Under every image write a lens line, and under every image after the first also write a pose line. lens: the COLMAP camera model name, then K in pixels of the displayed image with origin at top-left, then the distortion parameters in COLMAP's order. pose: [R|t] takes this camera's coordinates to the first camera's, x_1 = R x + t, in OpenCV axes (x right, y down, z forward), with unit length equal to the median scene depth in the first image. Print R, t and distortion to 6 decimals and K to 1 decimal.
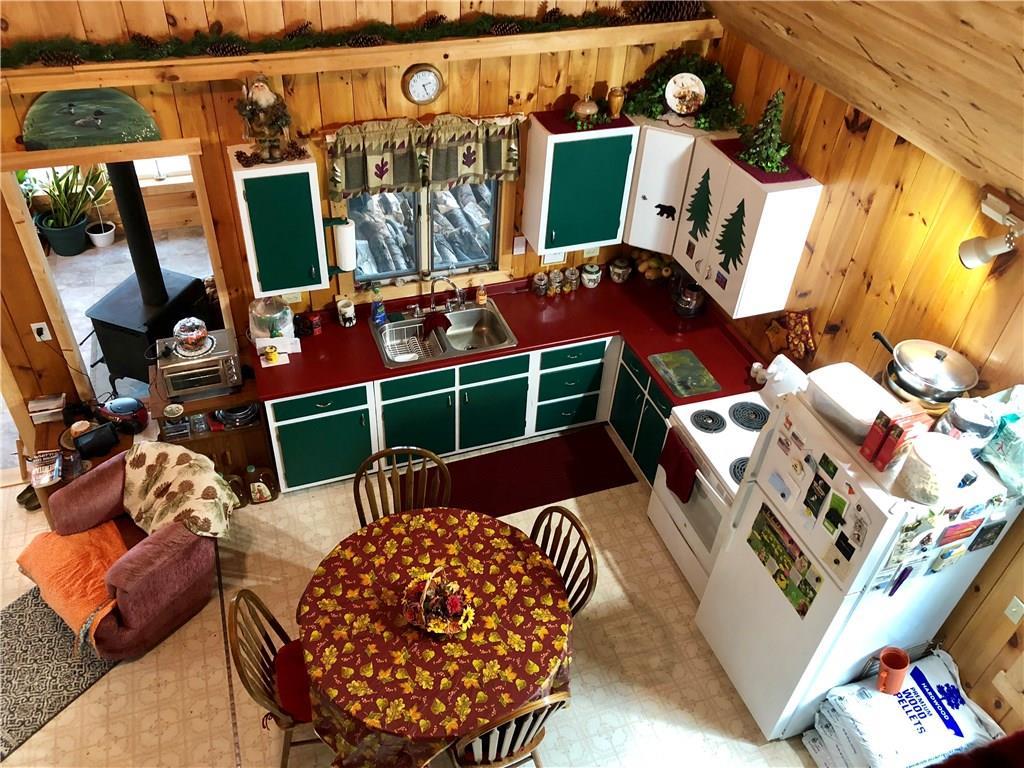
lens RADIAL K [[840.1, 0, 512.0], [0, 840.1, 384.0], [0, 0, 1]] dist [0.001260, -0.000337]
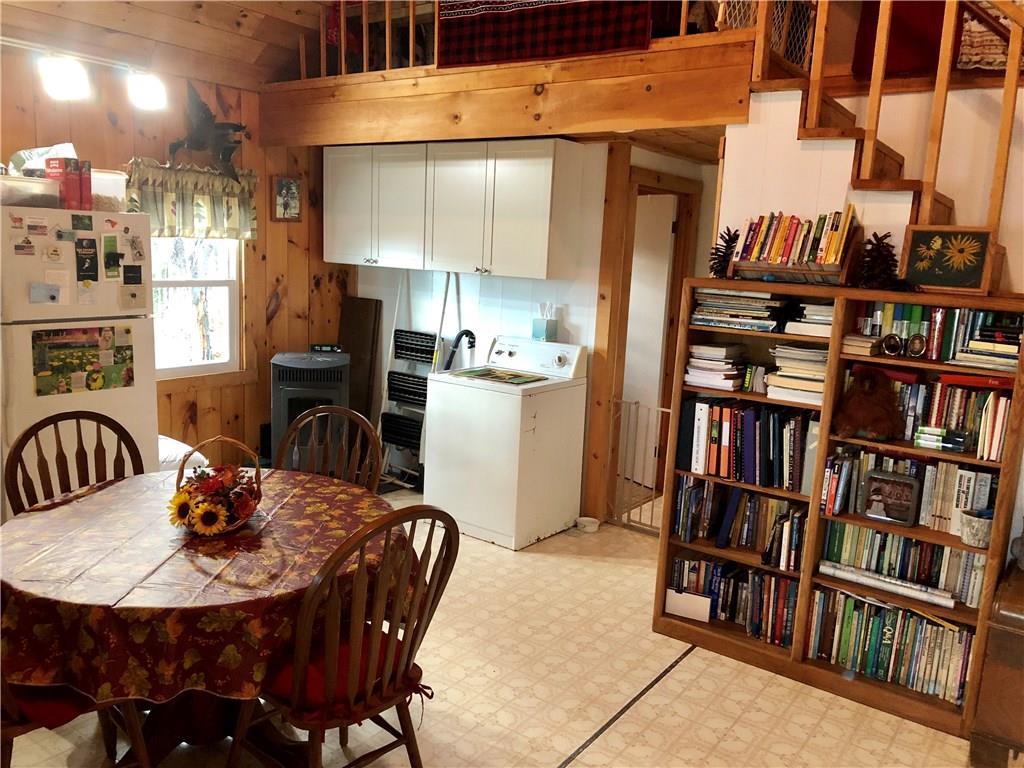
lens RADIAL K [[840.1, 0, 512.0], [0, 840.1, 384.0], [0, 0, 1]] dist [0.001260, -0.000337]
pose [[-0.576558, -0.213116, 0.788773, -0.826846], [0.464617, 0.708591, 0.531066, -0.073254], [-0.672096, 0.672667, -0.309527, 1.053324]]
